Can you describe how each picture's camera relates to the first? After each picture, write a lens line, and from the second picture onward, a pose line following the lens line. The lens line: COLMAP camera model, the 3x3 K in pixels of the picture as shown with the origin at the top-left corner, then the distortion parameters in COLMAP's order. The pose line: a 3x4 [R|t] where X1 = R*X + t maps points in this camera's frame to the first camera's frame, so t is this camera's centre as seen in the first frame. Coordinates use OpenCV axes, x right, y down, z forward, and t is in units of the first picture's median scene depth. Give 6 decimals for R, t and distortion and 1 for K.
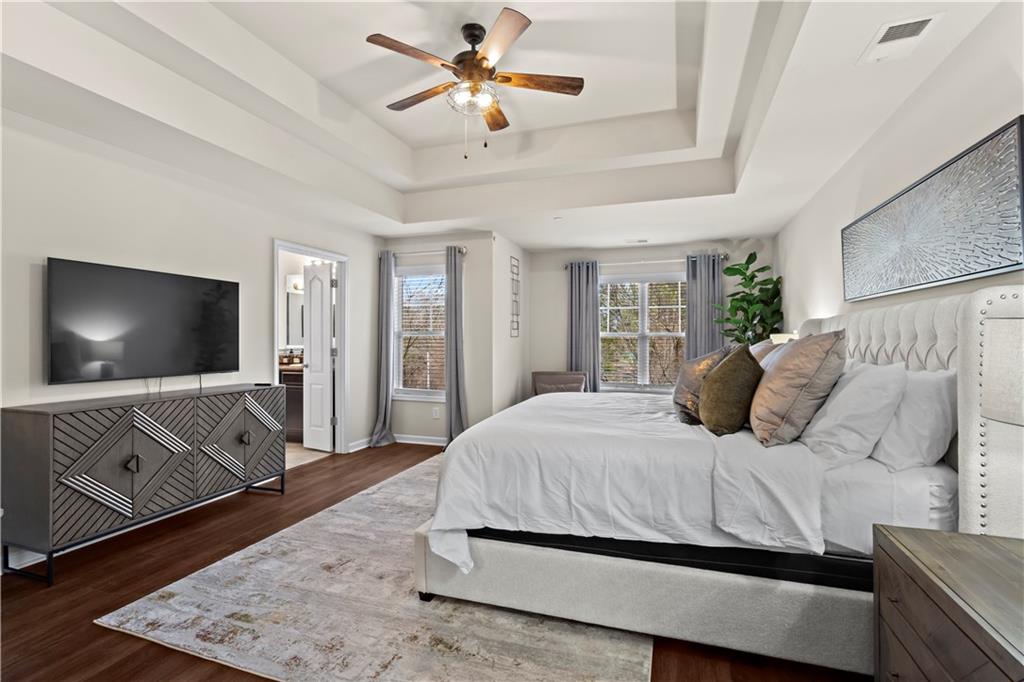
lens RADIAL K [[486.7, 0, 509.1], [0, 486.7, 338.9], [0, 0, 1]] dist [0.004226, 0.000763]
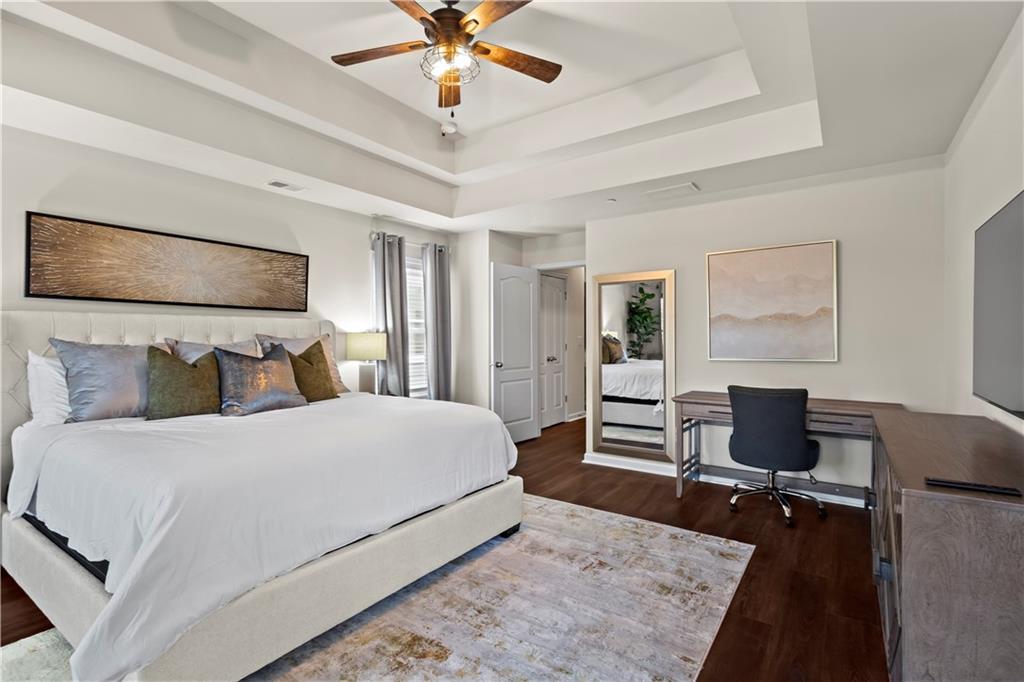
lens RADIAL K [[486.7, 0, 510.6], [0, 486.7, 338.5], [0, 0, 1]] dist [0.004226, 0.000763]
pose [[-0.962904, 0.004720, 0.269803, -0.169342], [0.005198, 0.999986, 0.001057, 0.002404], [-0.269795, 0.002420, -0.962915, 0.736490]]
